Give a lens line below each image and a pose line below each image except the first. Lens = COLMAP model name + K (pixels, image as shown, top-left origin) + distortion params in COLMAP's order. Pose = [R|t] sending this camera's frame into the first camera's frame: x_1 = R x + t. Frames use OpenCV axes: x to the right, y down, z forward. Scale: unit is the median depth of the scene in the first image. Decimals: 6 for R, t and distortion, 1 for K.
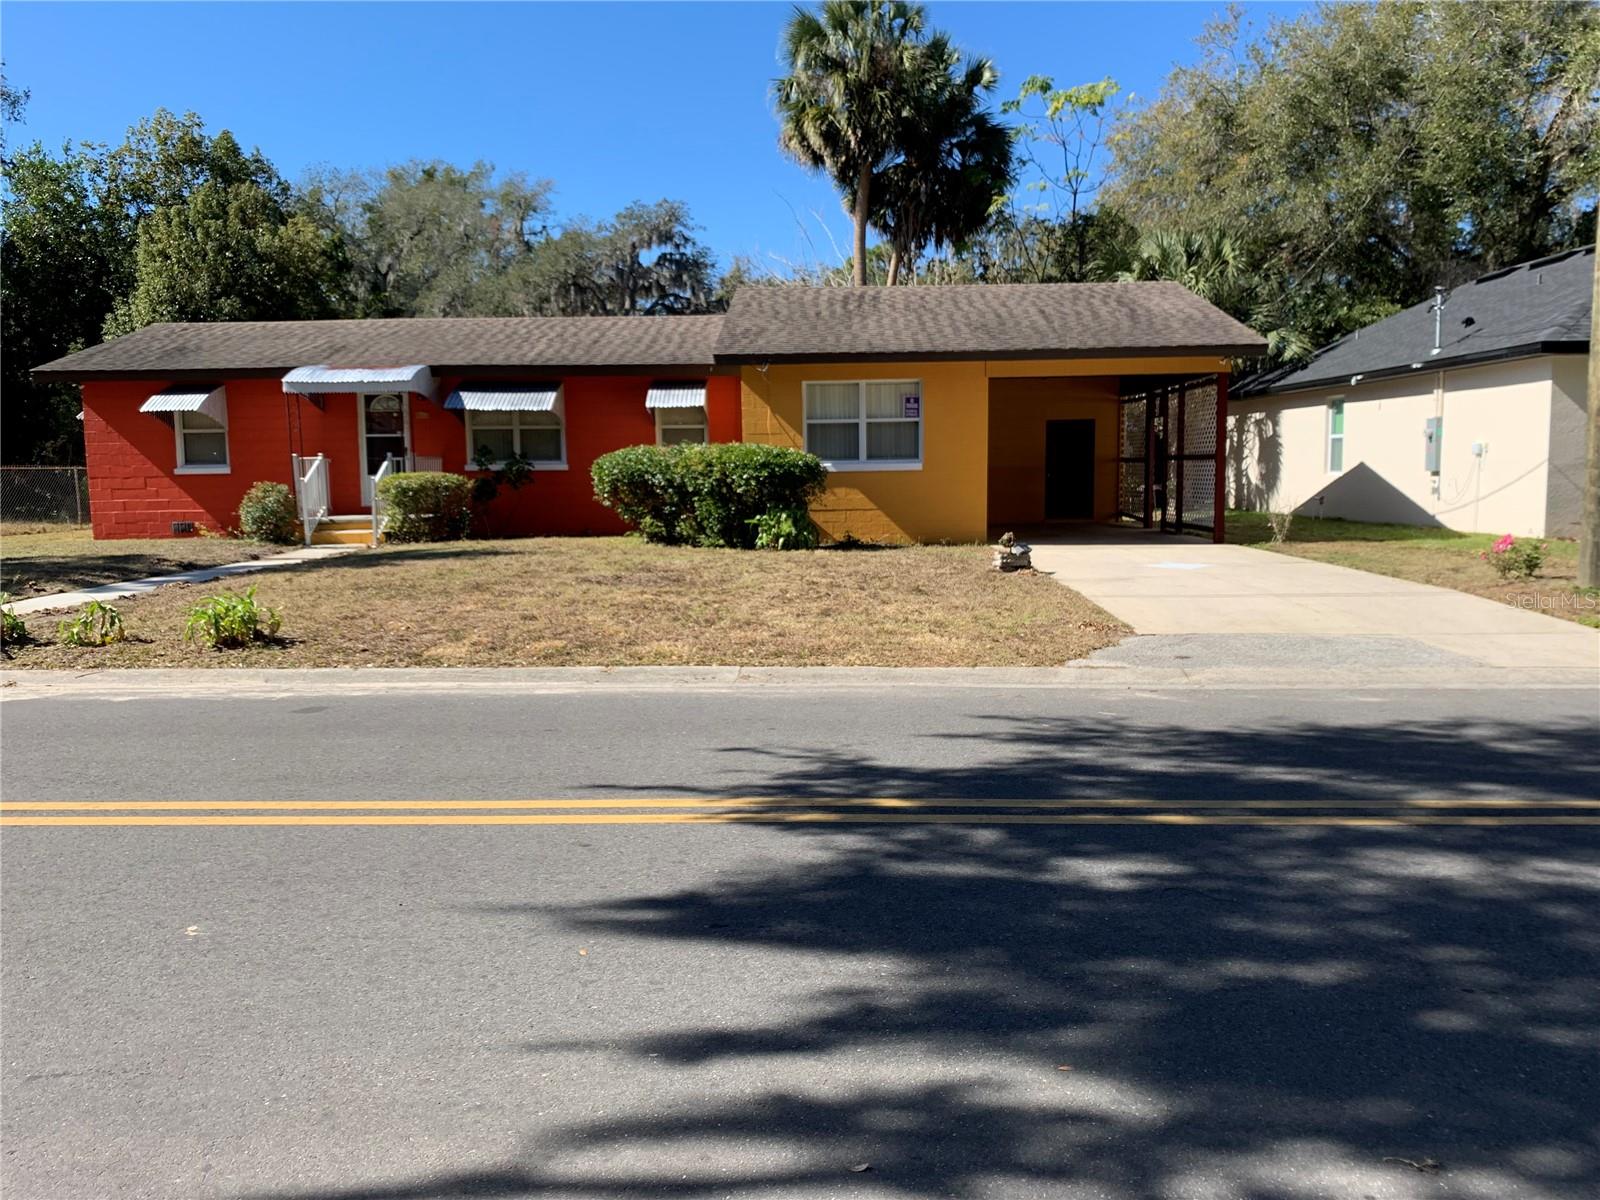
lens RADIAL K [[1215.0, 0, 807.7], [0, 1215.0, 600.9], [0, 0, 1]] dist [0.025447, -0.000538]
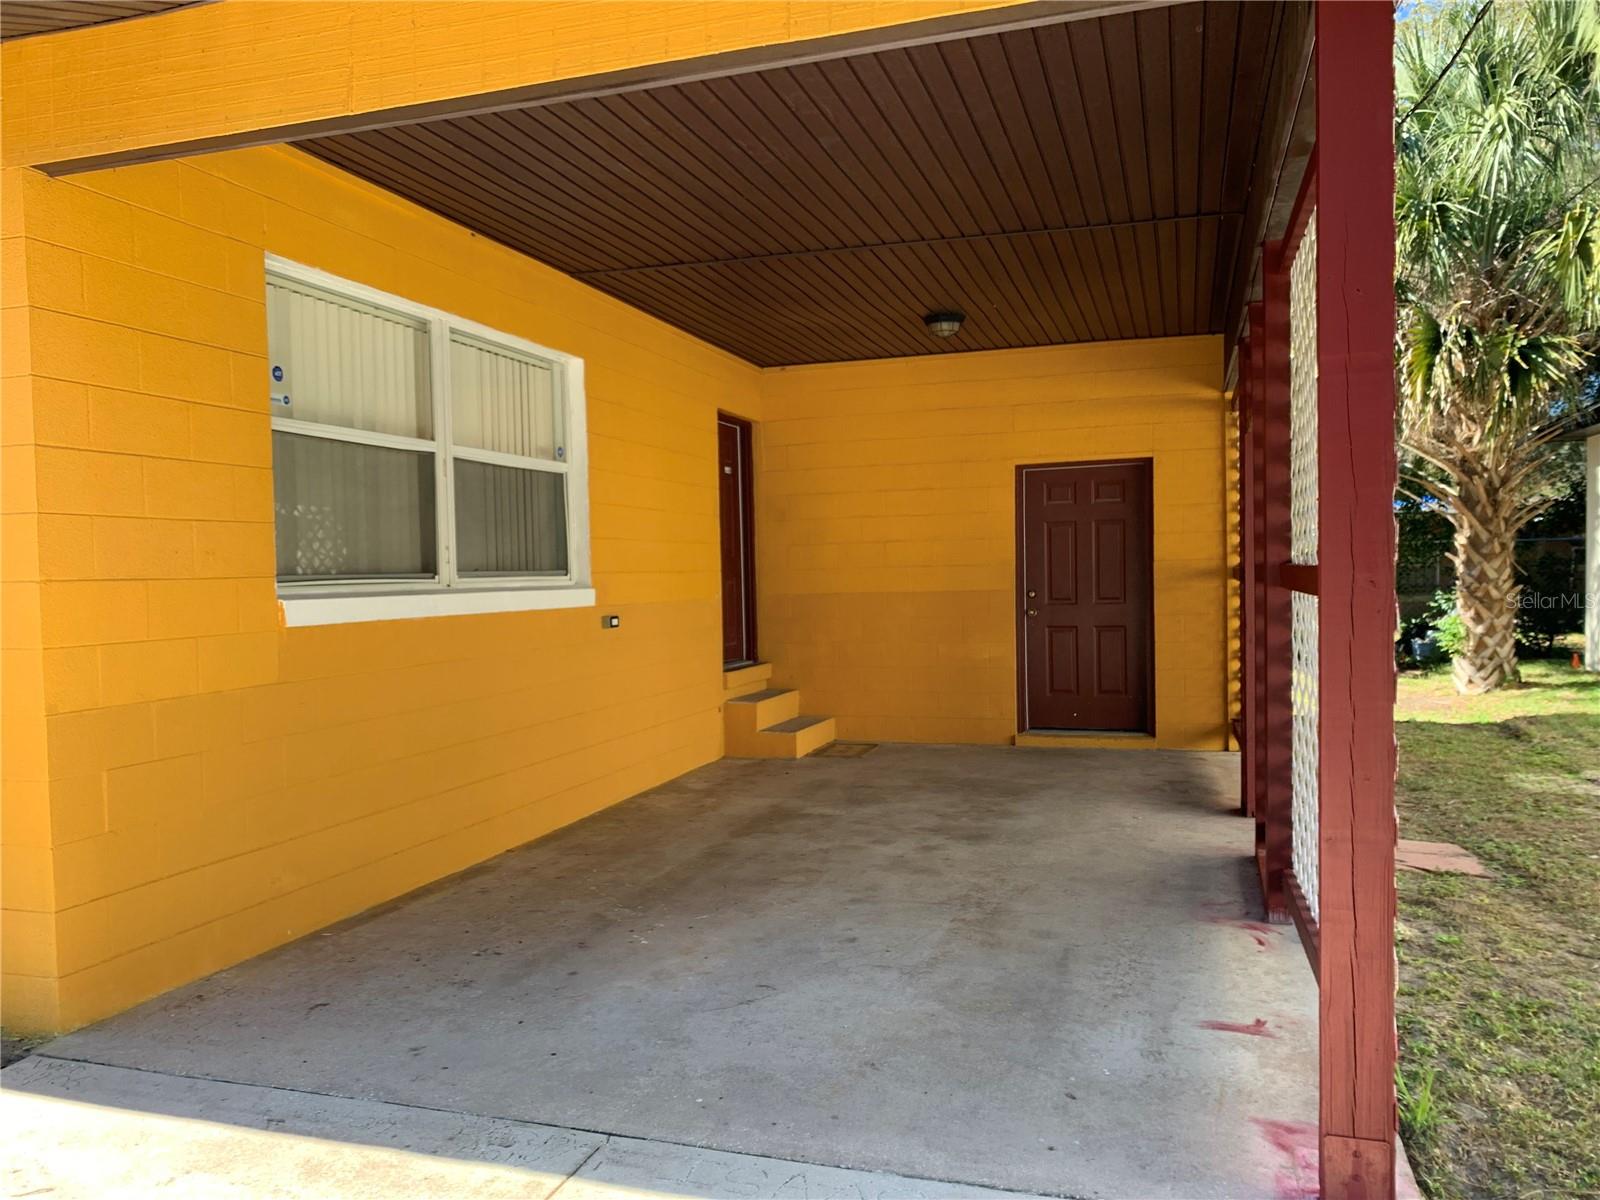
lens RADIAL K [[1215.0, 0, 798.4], [0, 1215.0, 610.2], [0, 0, 1]] dist [0.025447, -0.000538]
pose [[0.957196, 0.004447, -0.289408, 0.239603], [-0.025949, 0.997174, -0.070504, -0.077766], [0.288276, 0.074996, 0.954606, 0.636836]]
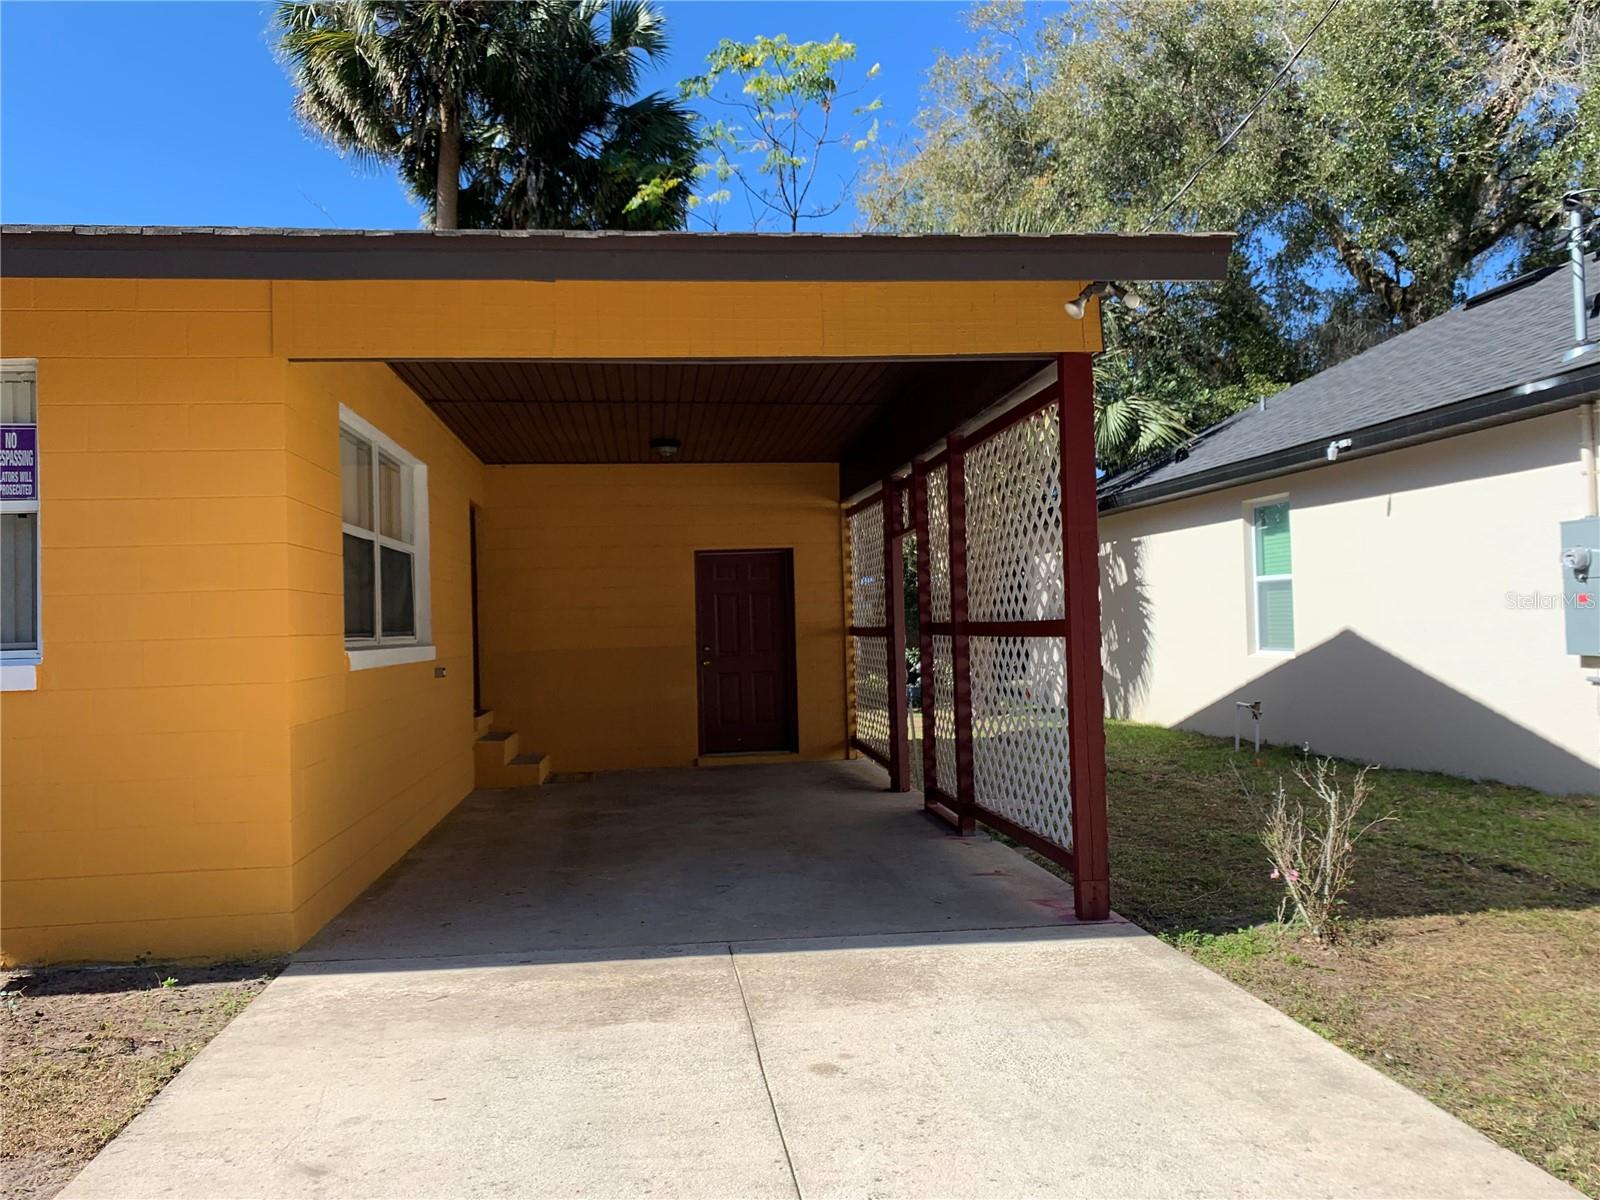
lens RADIAL K [[1215.0, 0, 793.4], [0, 1215.0, 595.8], [0, 0, 1]] dist [0.025447, -0.000538]
pose [[0.989652, -0.009990, 0.143143, 0.165942], [0.029813, 0.990120, -0.137020, -0.064162], [-0.140360, 0.139870, 0.980171, 0.527608]]
